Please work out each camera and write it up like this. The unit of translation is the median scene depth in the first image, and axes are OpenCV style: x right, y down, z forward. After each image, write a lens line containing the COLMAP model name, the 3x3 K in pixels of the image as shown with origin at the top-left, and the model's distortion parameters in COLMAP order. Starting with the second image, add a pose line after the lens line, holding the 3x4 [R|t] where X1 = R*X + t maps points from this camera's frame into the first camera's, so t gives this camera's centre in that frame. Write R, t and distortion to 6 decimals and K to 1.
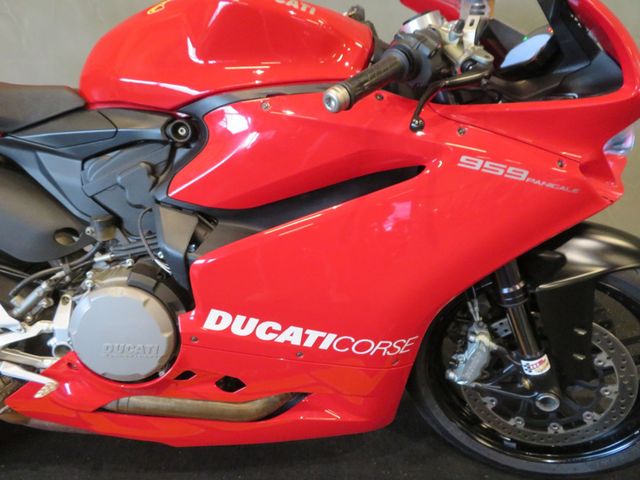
lens RADIAL K [[457.0, 0, 320.0], [0, 457.0, 240.0], [0, 0, 1]] dist [-0.007450, 0.004438]
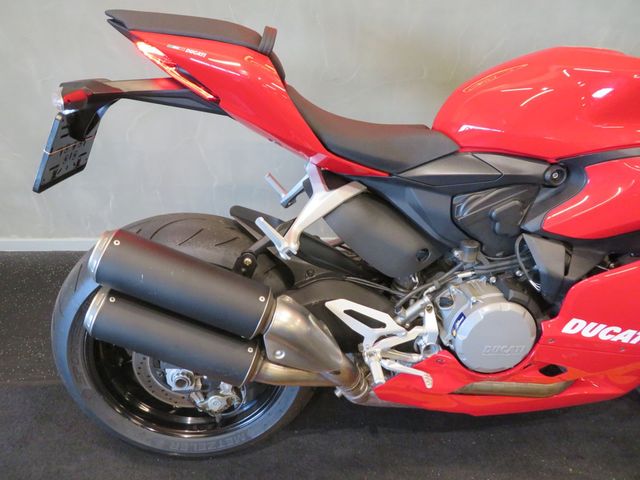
lens RADIAL K [[457.0, 0, 320.0], [0, 457.0, 240.0], [0, 0, 1]] dist [-0.007450, 0.004438]
pose [[0.999416, -0.011011, 0.032346, -0.898206], [0.007075, 0.992825, 0.119369, -0.201539], [-0.033429, -0.119070, 0.992323, -0.185767]]
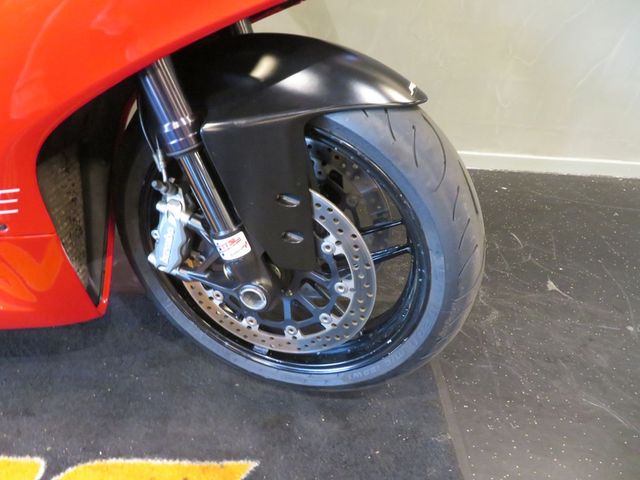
lens RADIAL K [[457.0, 0, 320.0], [0, 457.0, 240.0], [0, 0, 1]] dist [-0.007450, 0.004438]
pose [[0.997020, 0.052216, 0.056778, 0.618208], [-0.062303, 0.979098, 0.193611, 0.128207], [-0.045482, -0.196572, 0.979434, 0.325758]]
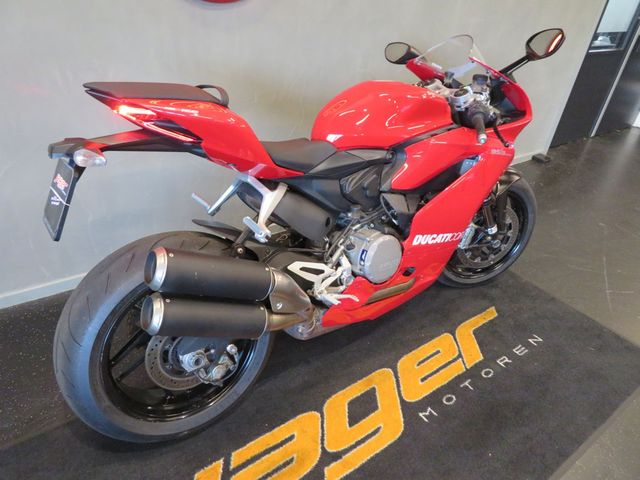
lens RADIAL K [[457.0, 0, 320.0], [0, 457.0, 240.0], [0, 0, 1]] dist [-0.007450, 0.004438]
pose [[0.818810, -0.256911, 0.513368, -1.602052], [0.200496, 0.965937, 0.163608, -0.253955], [-0.537914, -0.031035, 0.842428, -0.543560]]
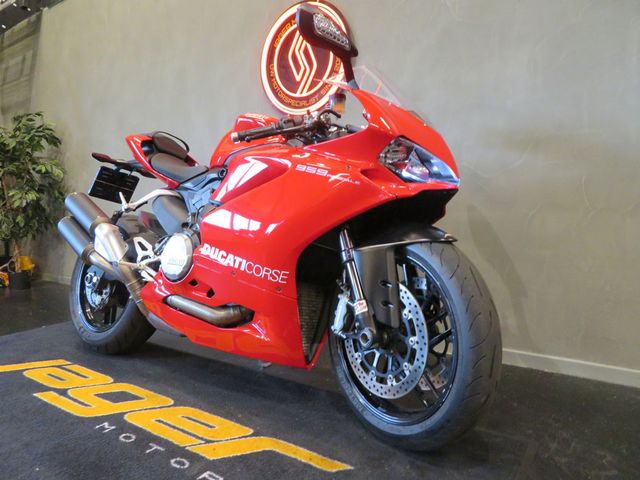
lens RADIAL K [[457.0, 0, 320.0], [0, 457.0, 240.0], [0, 0, 1]] dist [-0.007450, 0.004438]
pose [[0.802130, 0.015397, -0.596950, 1.347154], [-0.266687, 0.903673, -0.335042, 0.651021], [0.534289, 0.427947, 0.728970, -0.248843]]
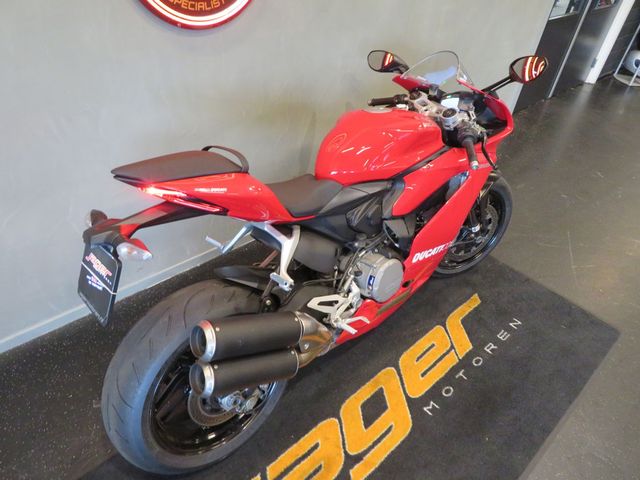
lens RADIAL K [[457.0, 0, 320.0], [0, 457.0, 240.0], [0, 0, 1]] dist [-0.007450, 0.004438]
pose [[0.748934, -0.375249, 0.546156, -1.722505], [0.247659, 0.922987, 0.294549, -0.675168], [-0.614624, -0.085337, 0.784190, -0.499405]]
